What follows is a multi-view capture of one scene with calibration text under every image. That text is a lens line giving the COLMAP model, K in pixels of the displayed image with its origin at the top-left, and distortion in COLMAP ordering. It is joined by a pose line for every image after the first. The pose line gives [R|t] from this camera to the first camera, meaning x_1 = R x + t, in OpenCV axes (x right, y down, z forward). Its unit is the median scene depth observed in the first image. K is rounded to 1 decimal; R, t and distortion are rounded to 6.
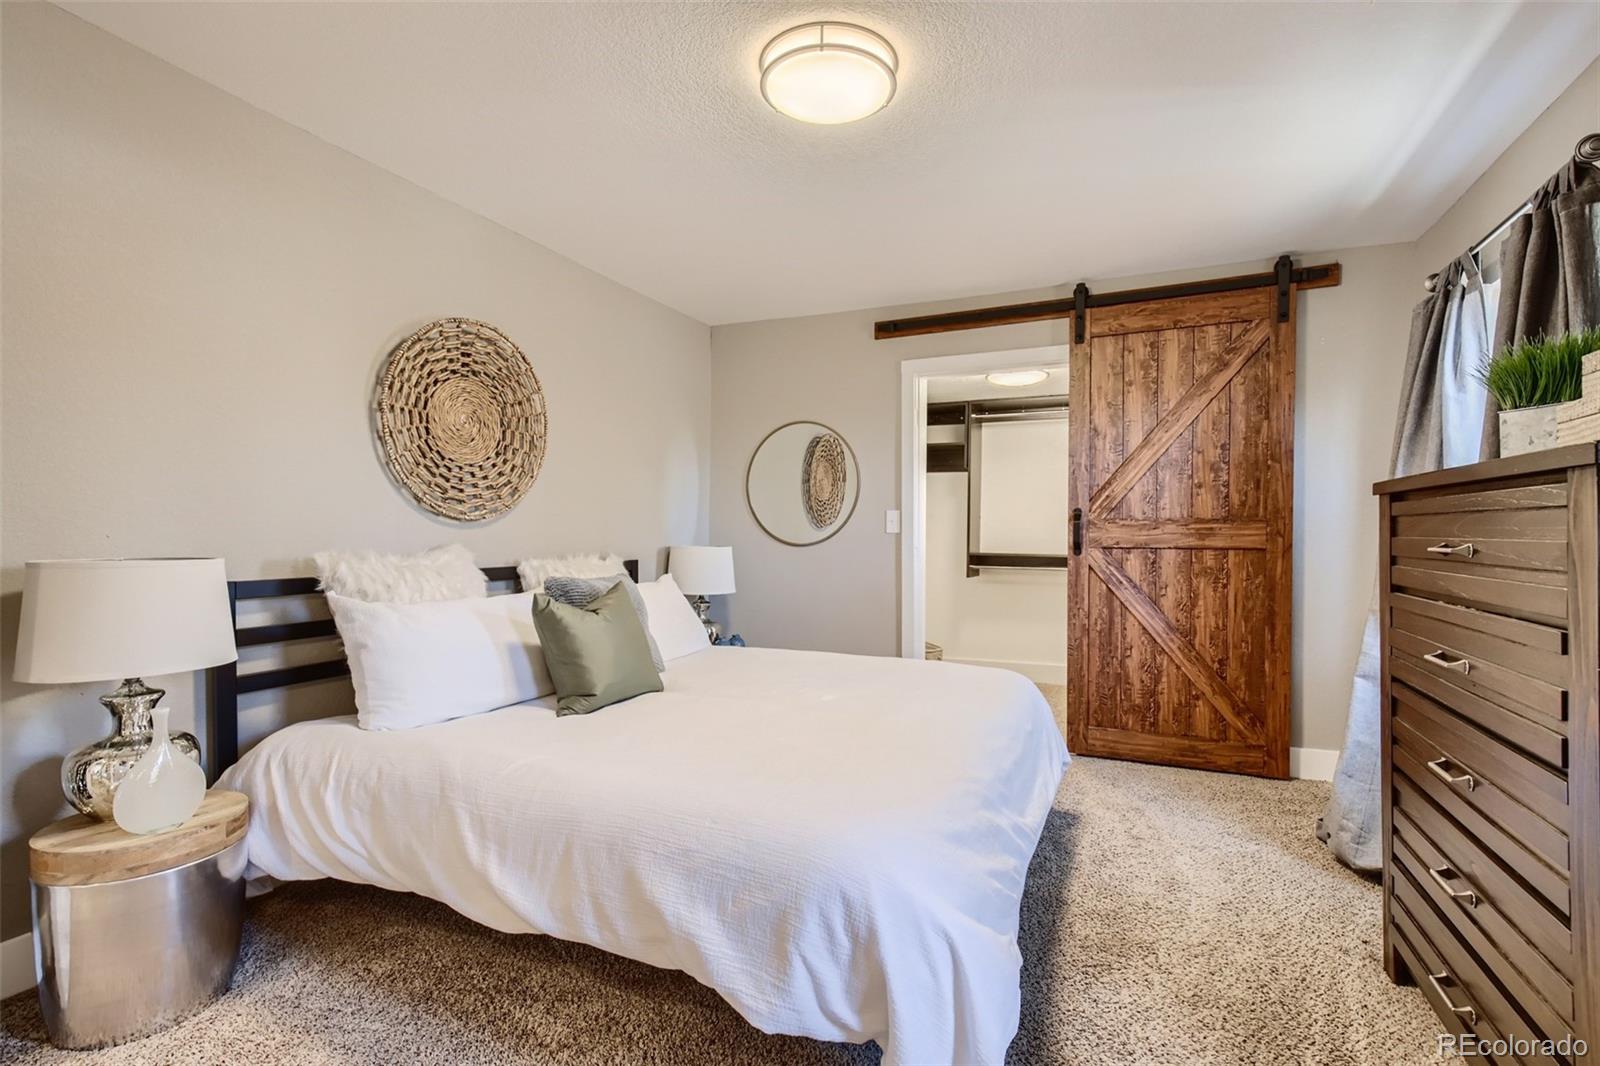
lens RADIAL K [[738.0, 0, 812.8], [0, 738.0, 549.7], [0, 0, 1]] dist [-0.005072, 0.005704]
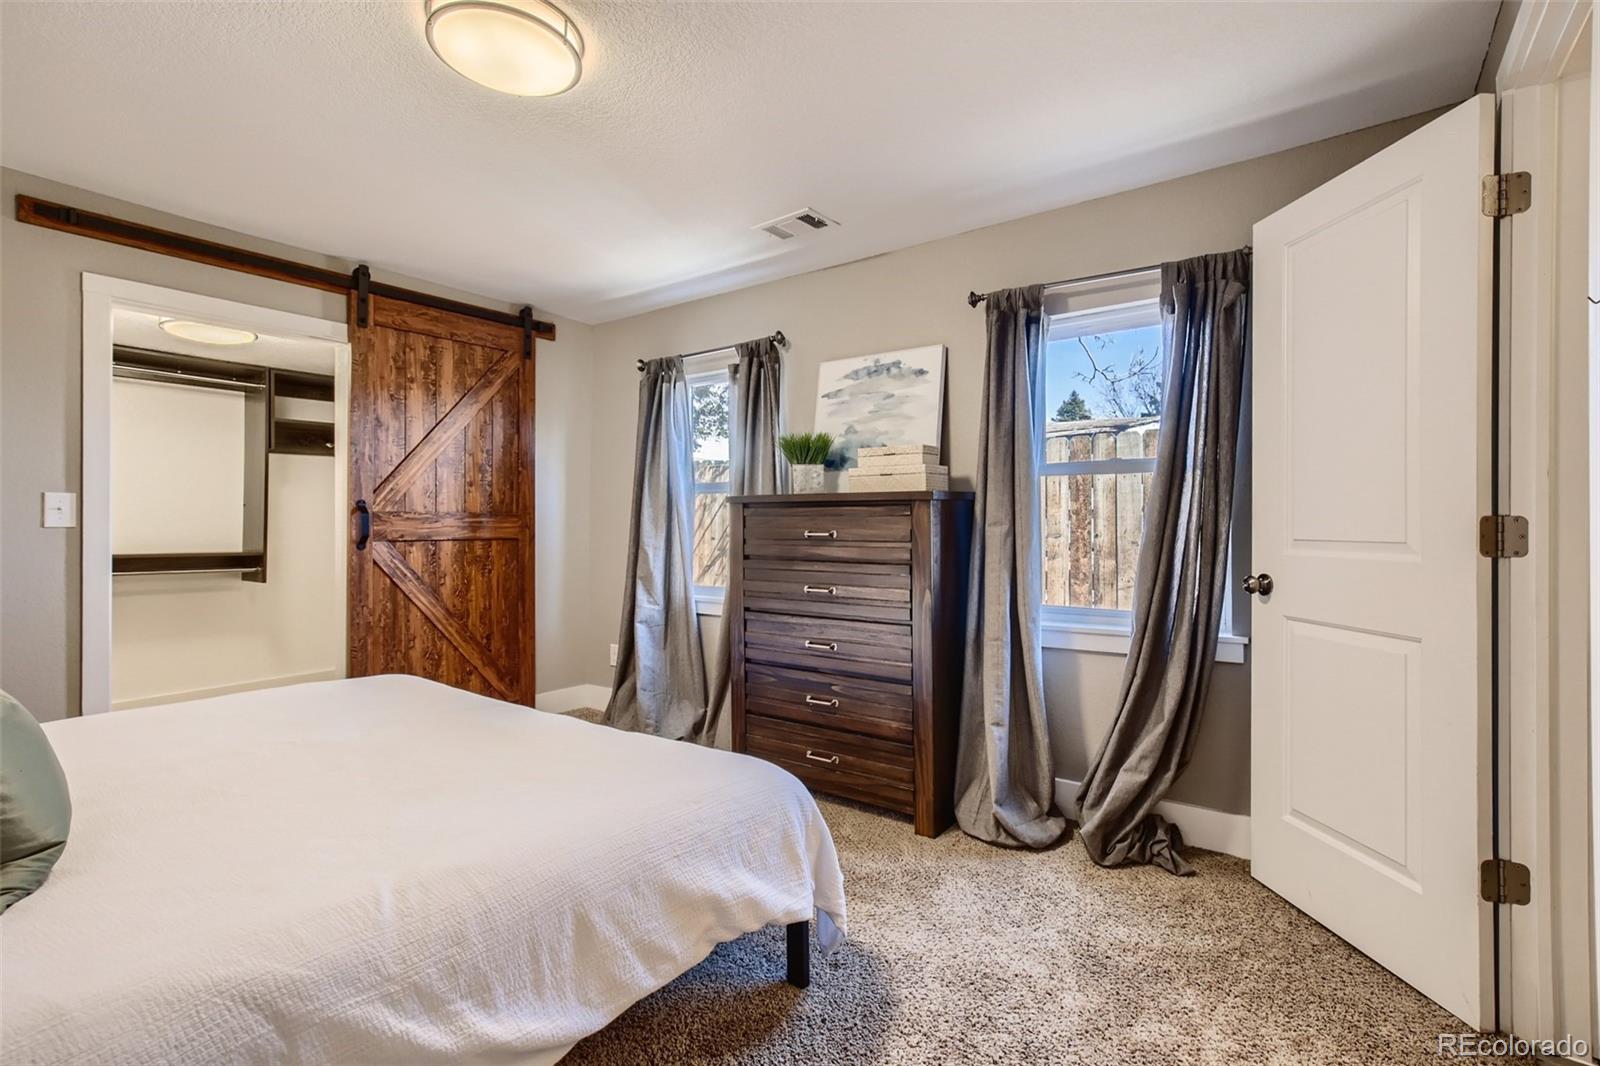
lens RADIAL K [[738.0, 0, 807.6], [0, 738.0, 519.9], [0, 0, 1]] dist [-0.005072, 0.005704]
pose [[0.225830, 0.006171, 0.974147, -0.456479], [0.022304, 0.999685, -0.011504, -0.007430], [-0.973911, 0.024325, 0.225621, 0.242178]]
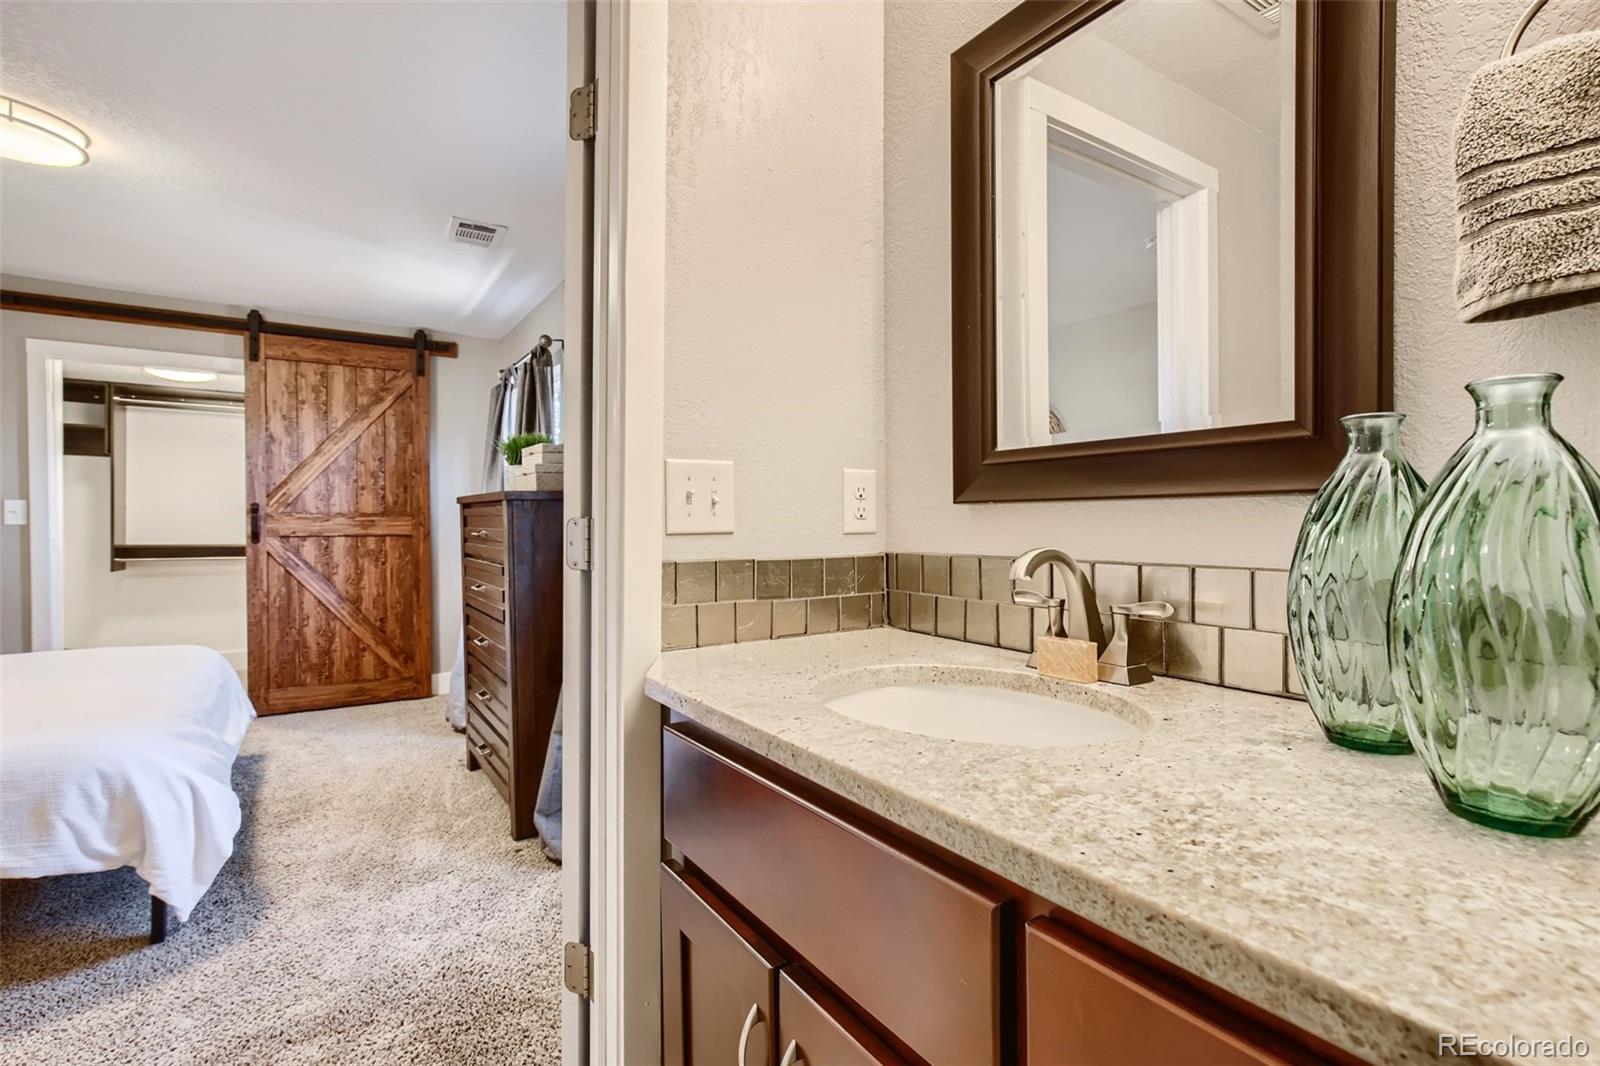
lens RADIAL K [[738.0, 0, 792.3], [0, 738.0, 531.0], [0, 0, 1]] dist [-0.005072, 0.005704]
pose [[0.546284, -0.010656, 0.837532, -0.158128], [0.018879, 0.999822, 0.000408, 0.003496], [-0.837387, 0.015589, 0.546388, -0.356376]]
